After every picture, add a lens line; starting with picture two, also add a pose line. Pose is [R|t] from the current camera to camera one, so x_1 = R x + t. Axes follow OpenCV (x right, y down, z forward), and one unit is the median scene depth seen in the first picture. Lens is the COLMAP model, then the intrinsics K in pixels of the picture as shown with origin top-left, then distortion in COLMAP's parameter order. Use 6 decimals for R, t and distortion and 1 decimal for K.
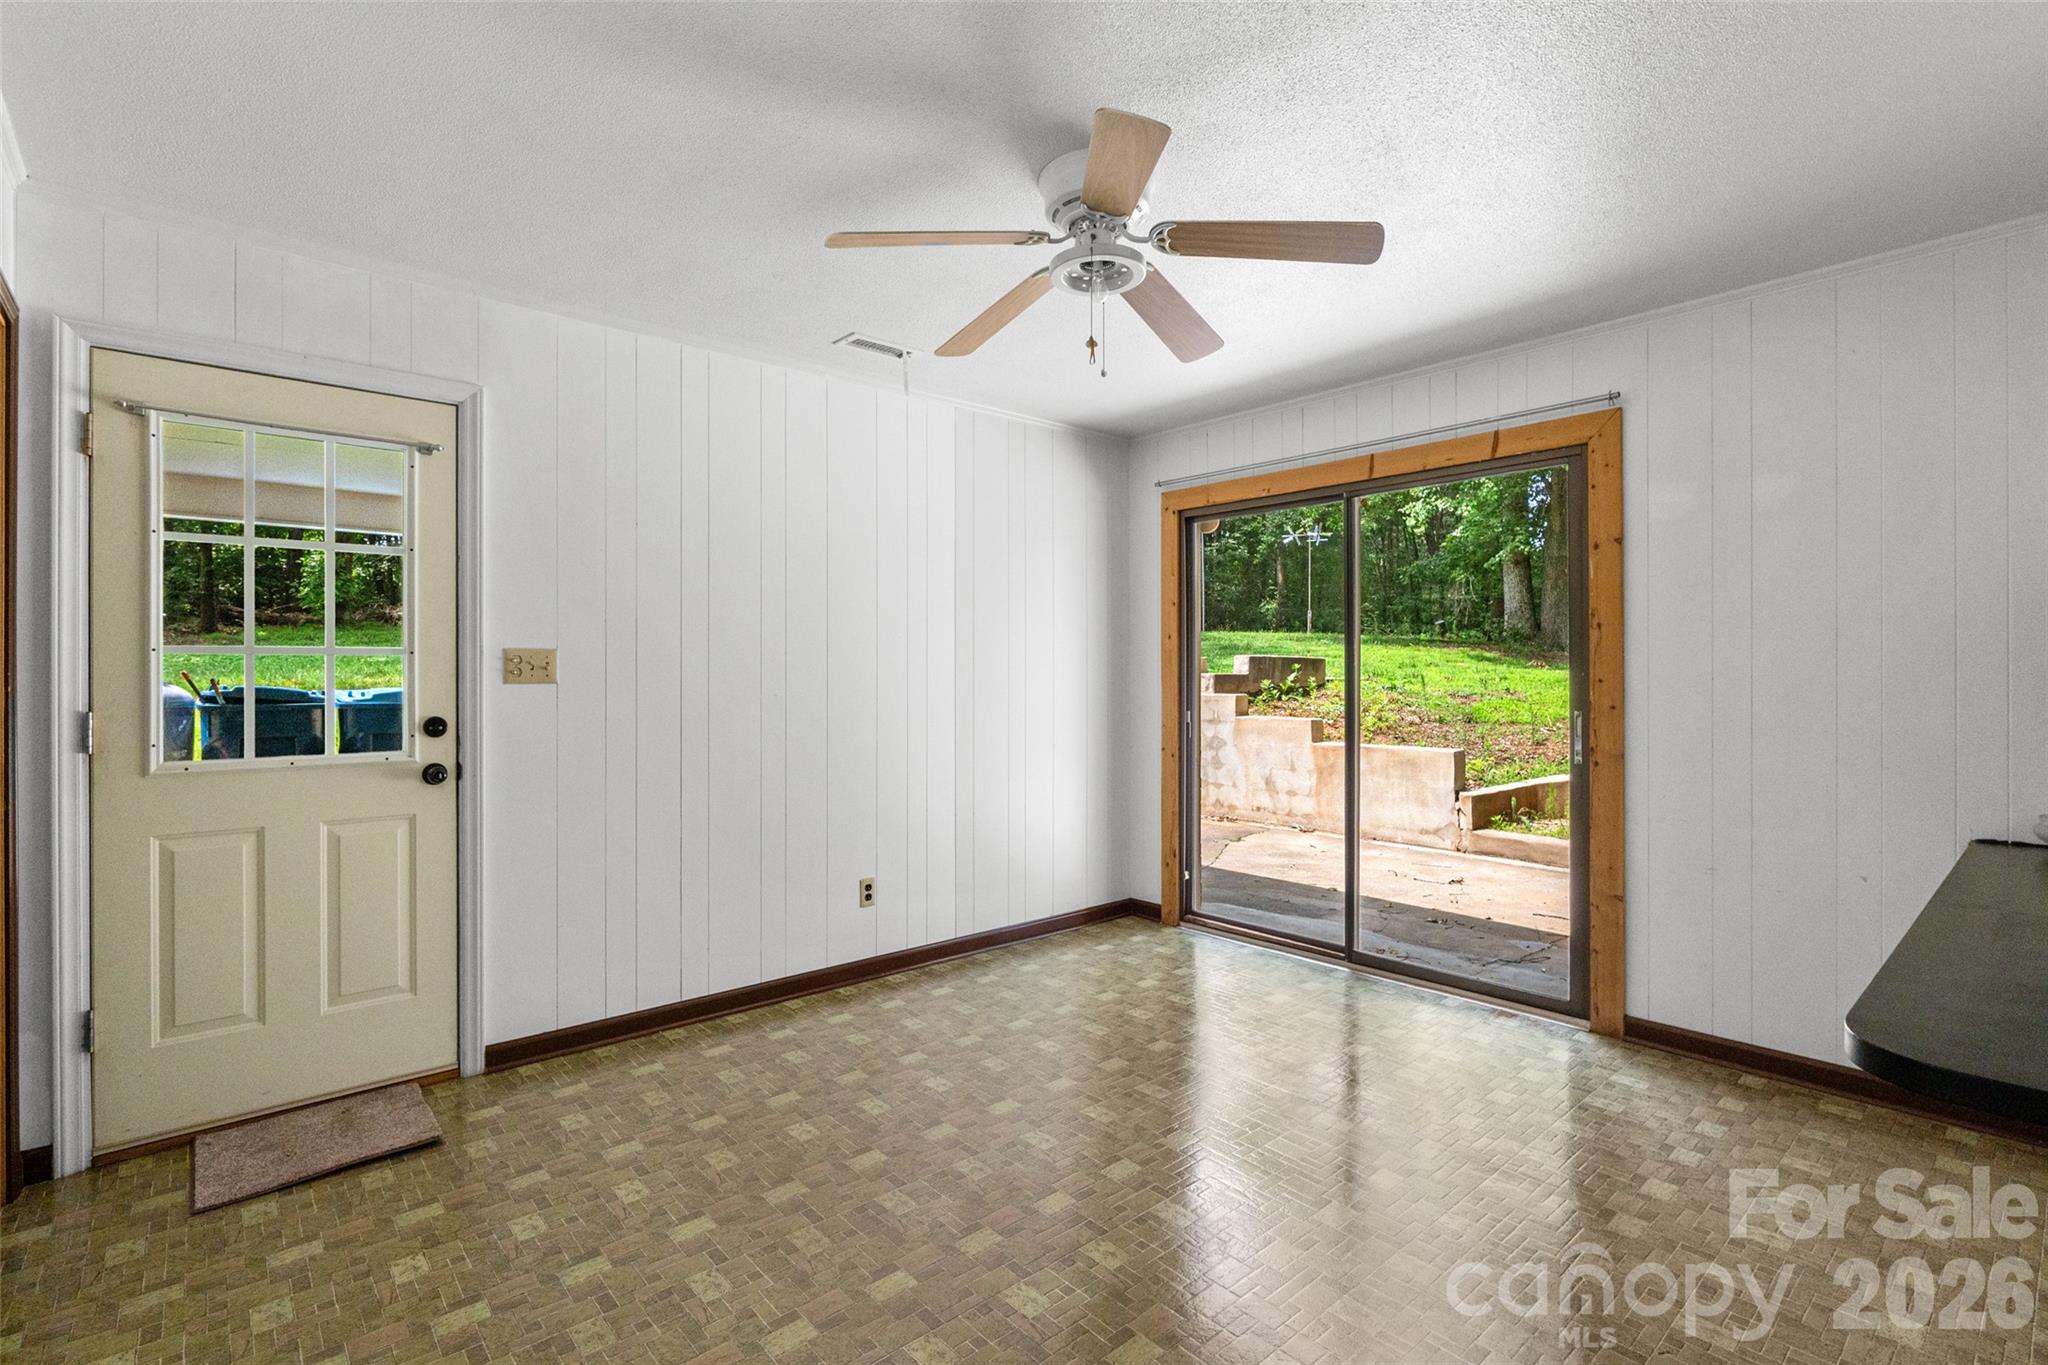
lens RADIAL K [[1007.3, 0, 1034.0], [0, 1007.3, 674.5], [0, 0, 1]] dist [0.042096, -0.014902]
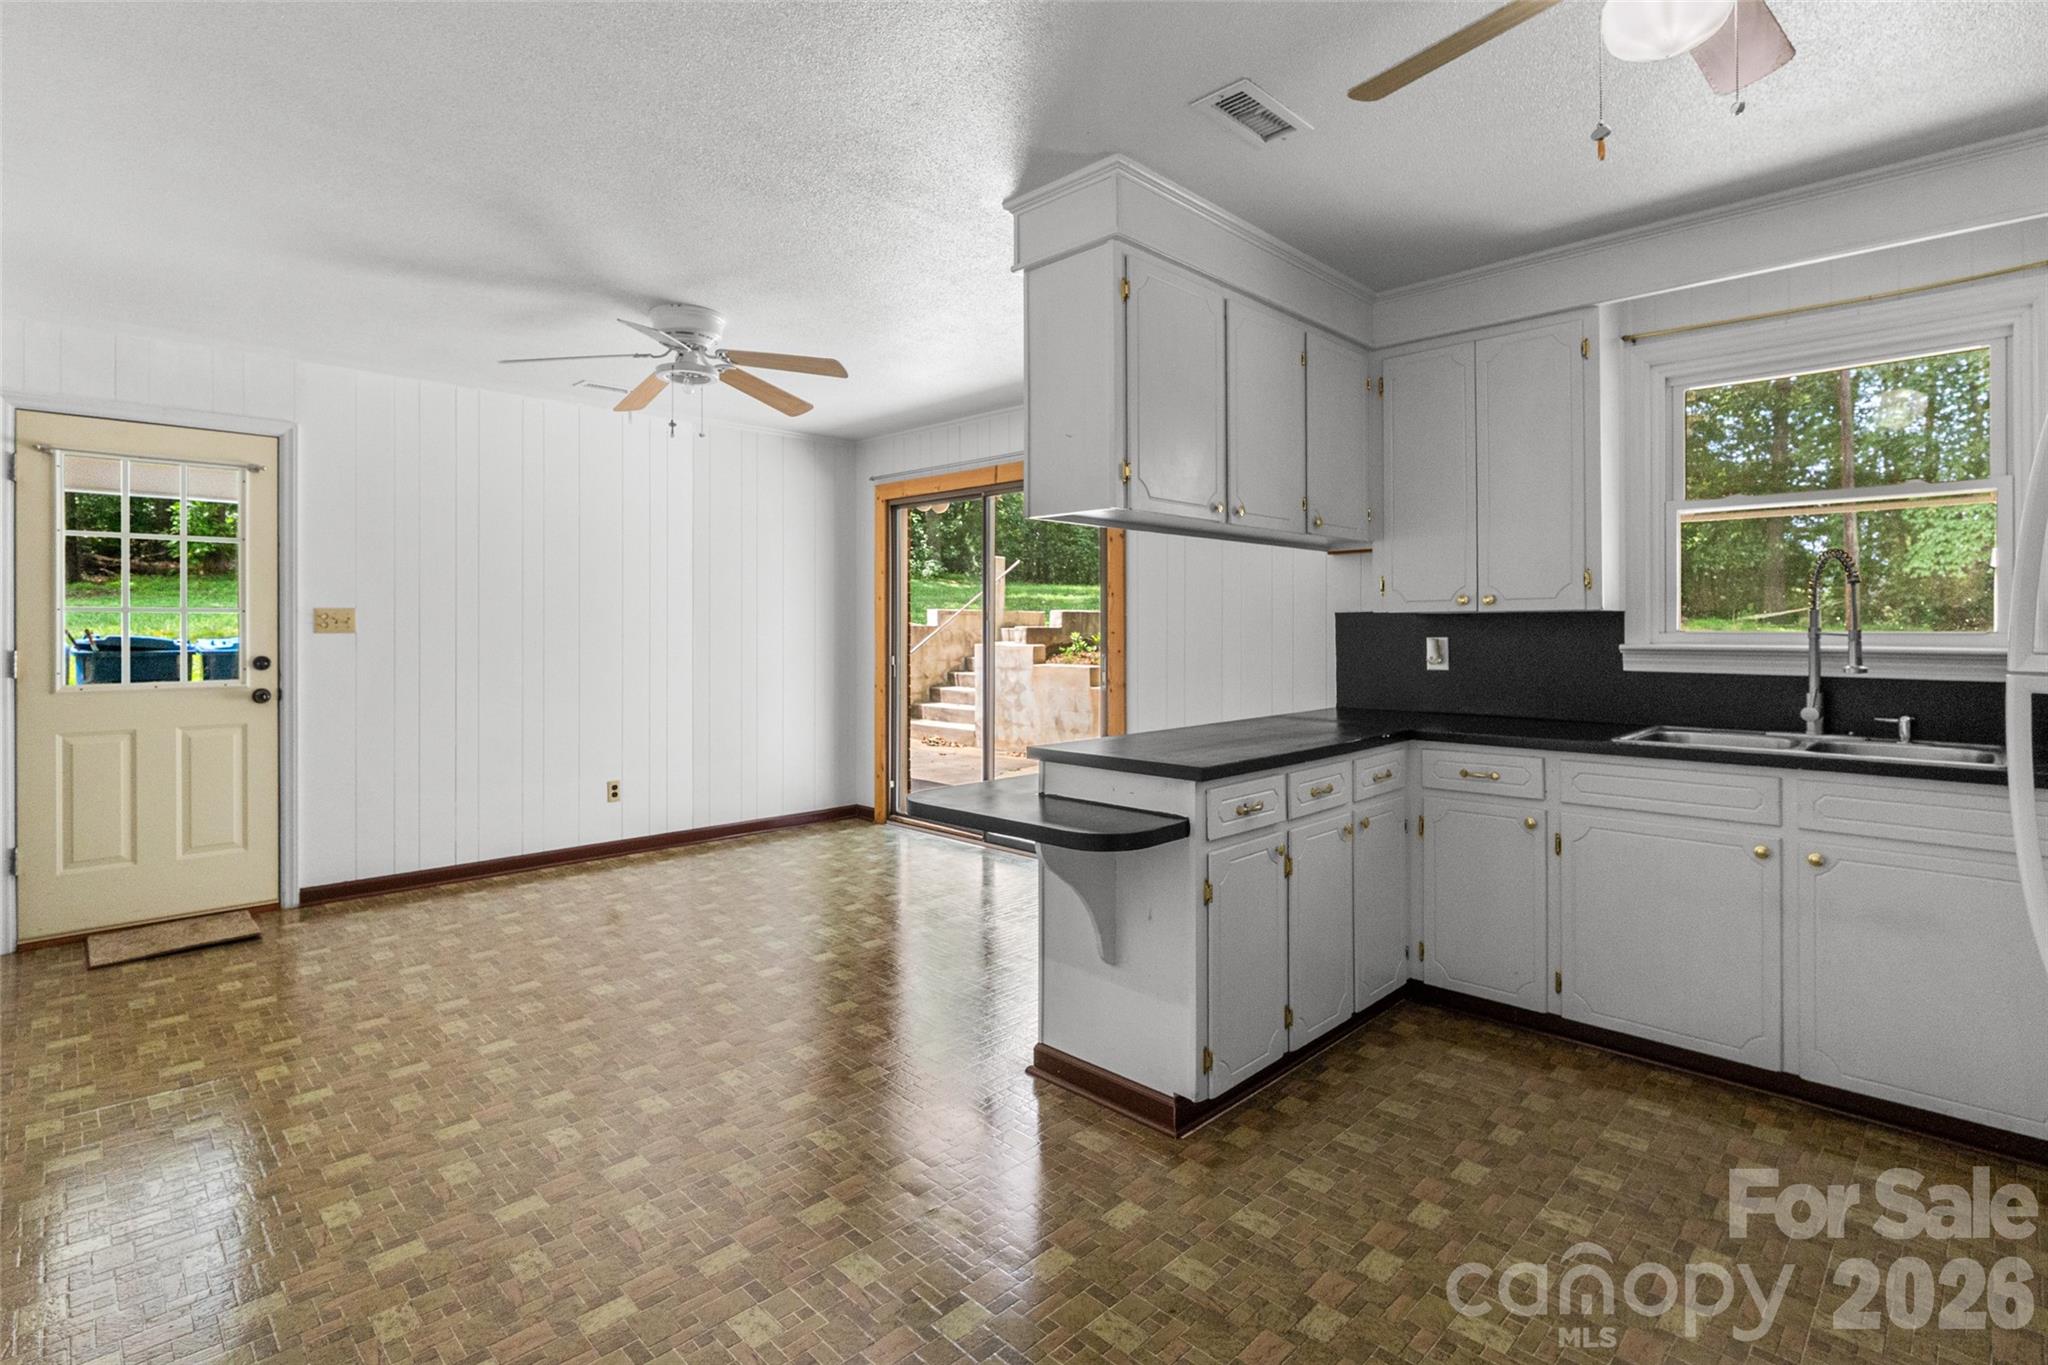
lens RADIAL K [[987.0, 0, 1017.2], [0, 987.0, 626.8], [0, 0, 1]] dist [-0.001353, 0.000444]
pose [[0.998587, 0.002923, 0.053054, 0.361230], [-0.002905, 0.999996, -0.000423, -0.001538], [-0.053055, 0.000268, 0.998592, -0.394843]]
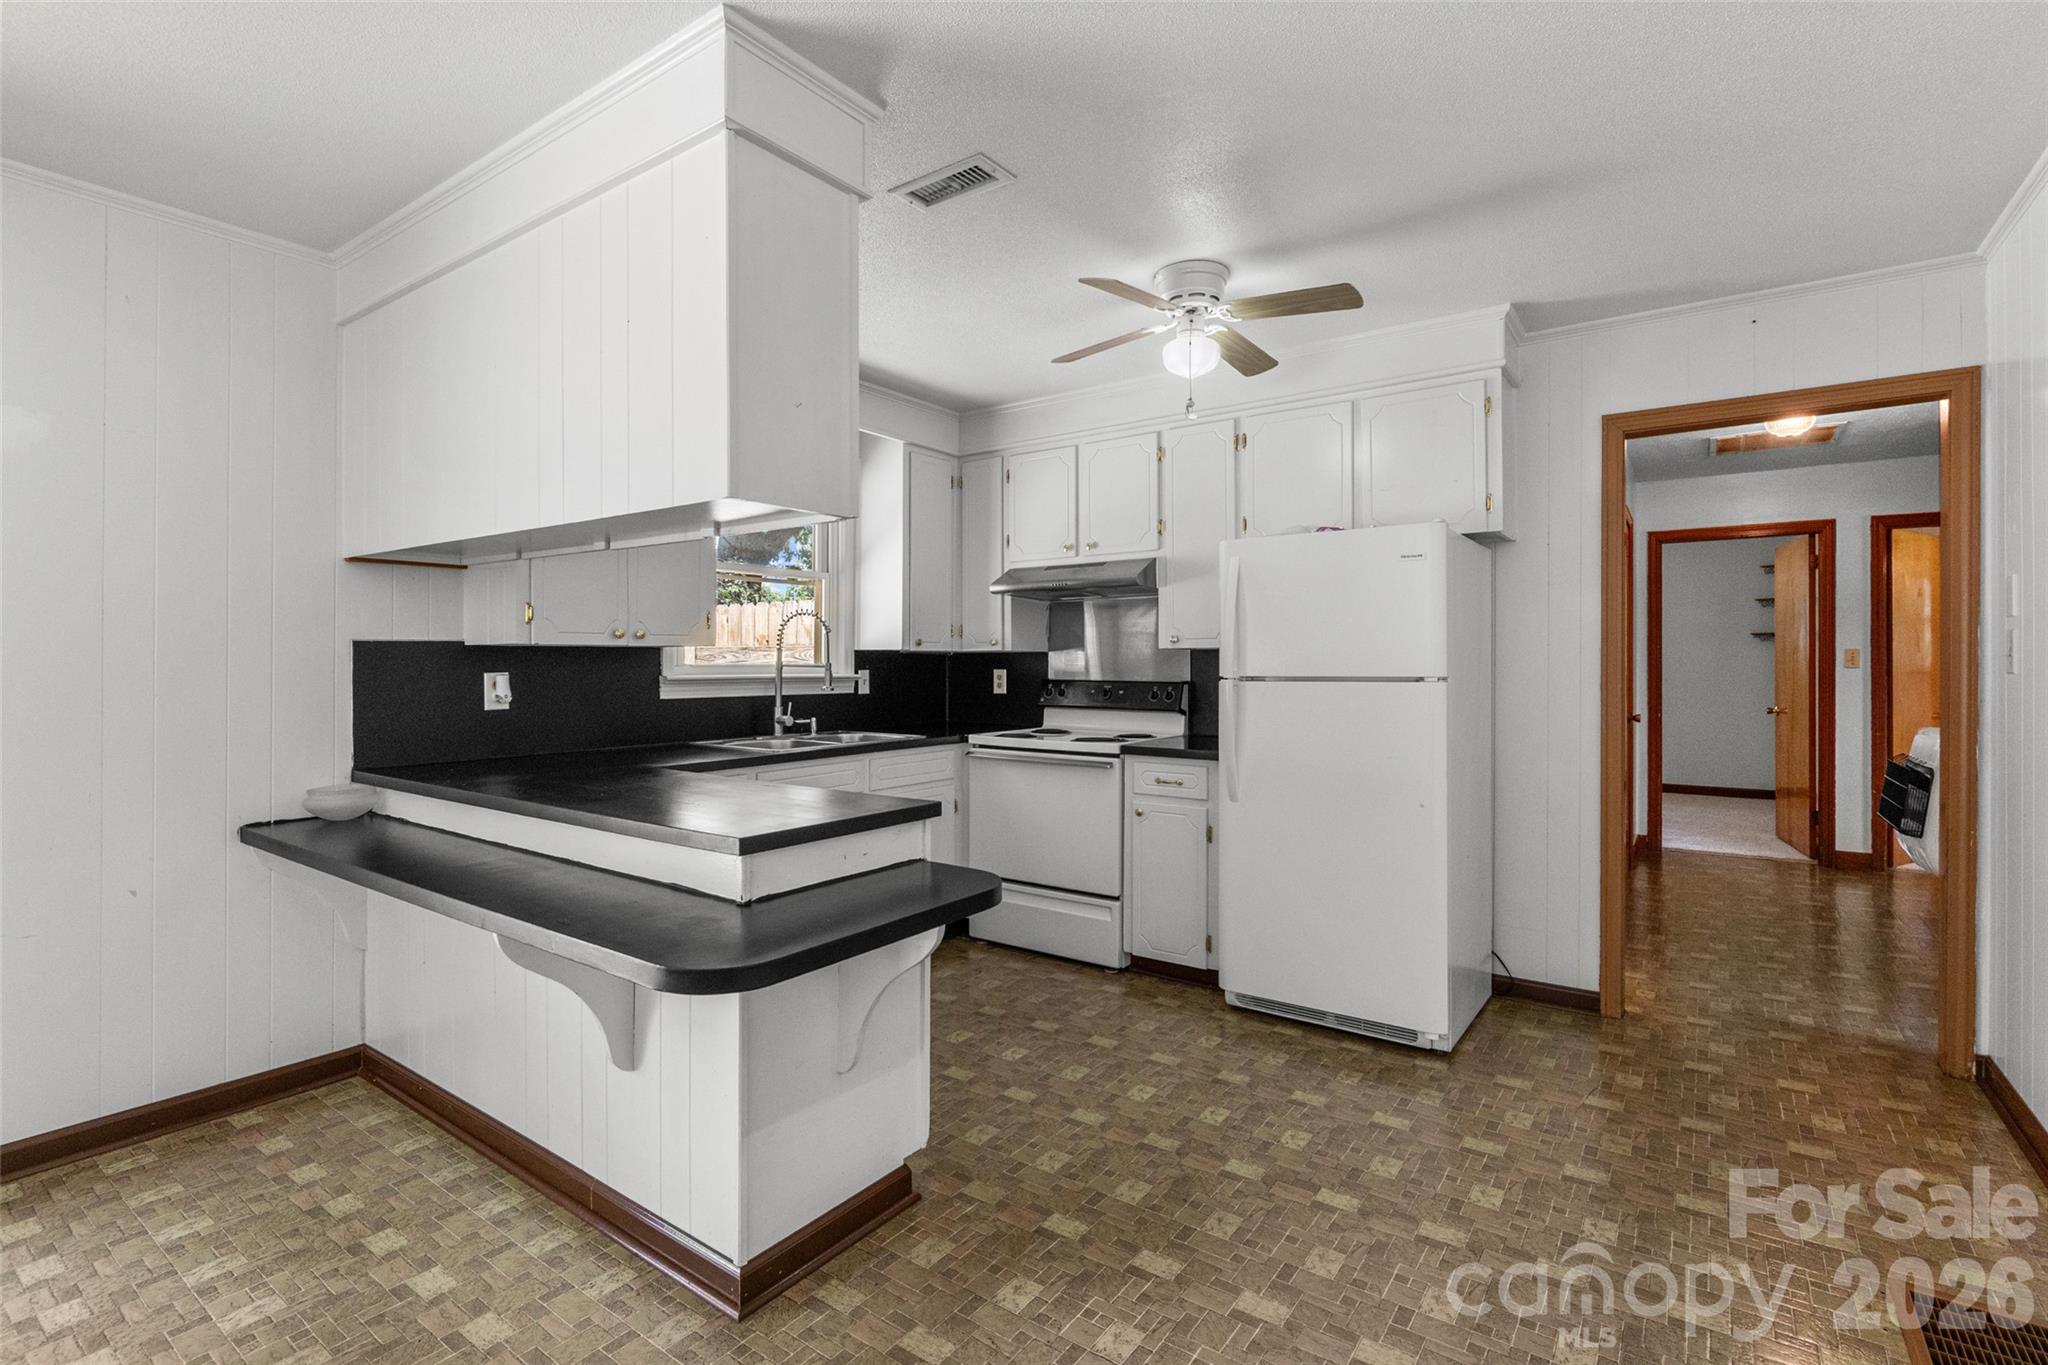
lens RADIAL K [[940.1, 0, 1025.6], [0, 940.1, 666.1], [0, 0, 1]] dist [-0.002234, 0.000111]
pose [[-0.215633, -0.001414, 0.976474, -0.143545], [-0.001123, 0.999999, 0.001200, 0.000502], [-0.976474, -0.000838, -0.215634, 0.397724]]
